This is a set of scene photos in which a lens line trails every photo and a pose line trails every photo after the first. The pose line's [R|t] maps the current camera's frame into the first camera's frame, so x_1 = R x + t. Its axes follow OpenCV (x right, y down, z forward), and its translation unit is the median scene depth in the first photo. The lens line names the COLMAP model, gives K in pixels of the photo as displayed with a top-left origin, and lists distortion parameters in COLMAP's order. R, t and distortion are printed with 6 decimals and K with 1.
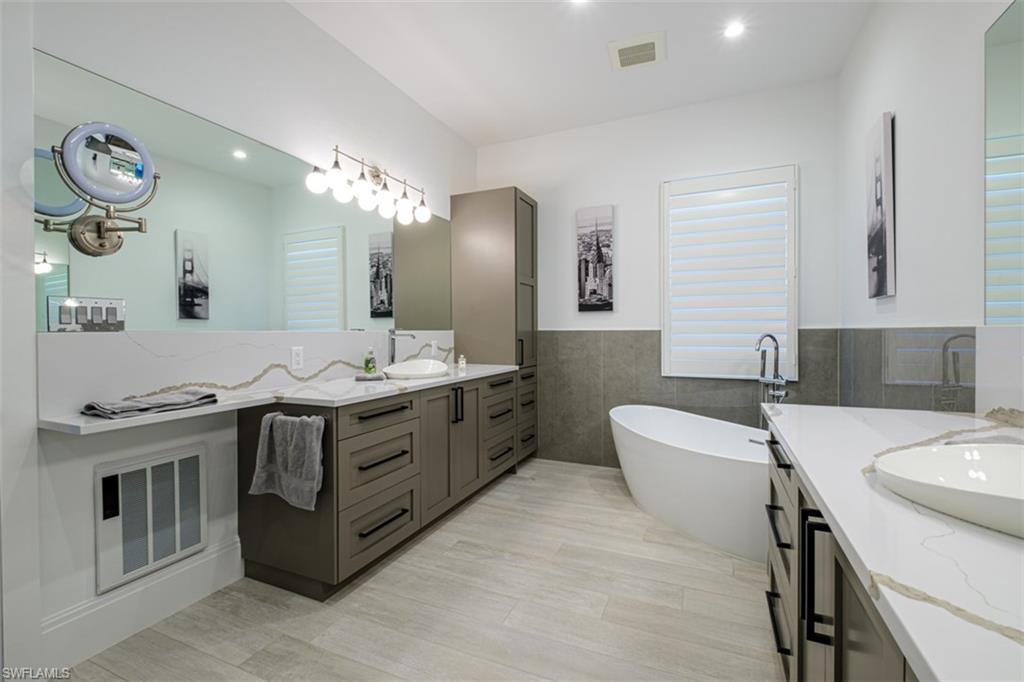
lens RADIAL K [[465.6, 0, 512.0], [0, 465.6, 341.0], [0, 0, 1]] dist [0.000424, 0.000039]
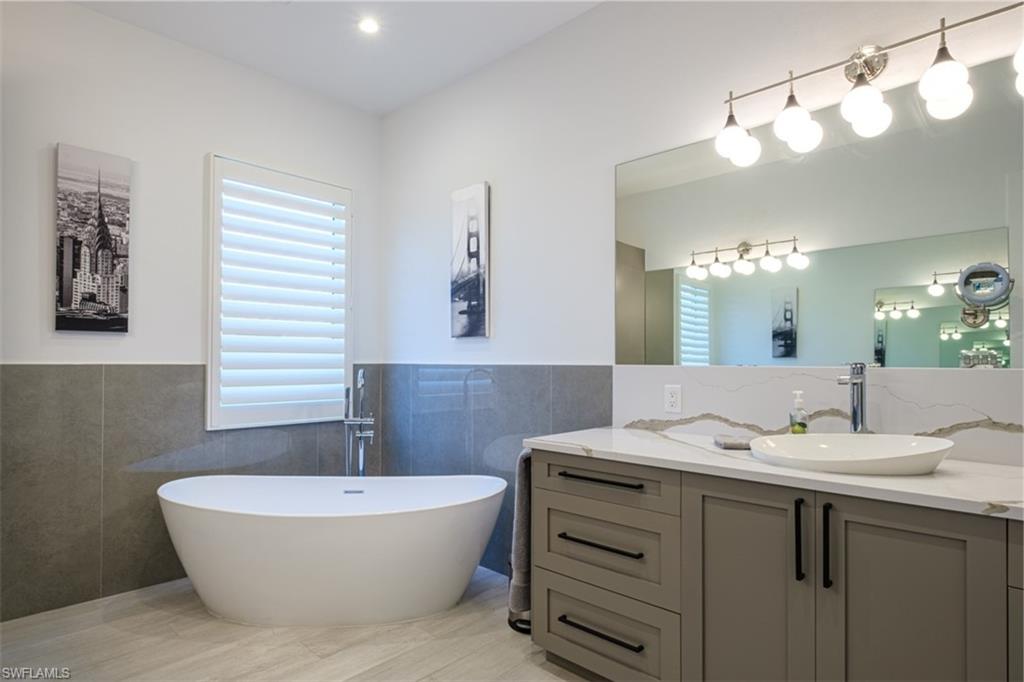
lens RADIAL K [[545.0, 0, 511.0], [0, 545.0, 361.1], [0, 0, 1]] dist [-0.001413, -0.000203]
pose [[0.345903, 0.008630, 0.938230, -0.277868], [0.014550, 0.999788, -0.014561, -0.009942], [-0.938157, 0.018688, 0.345705, 0.286926]]
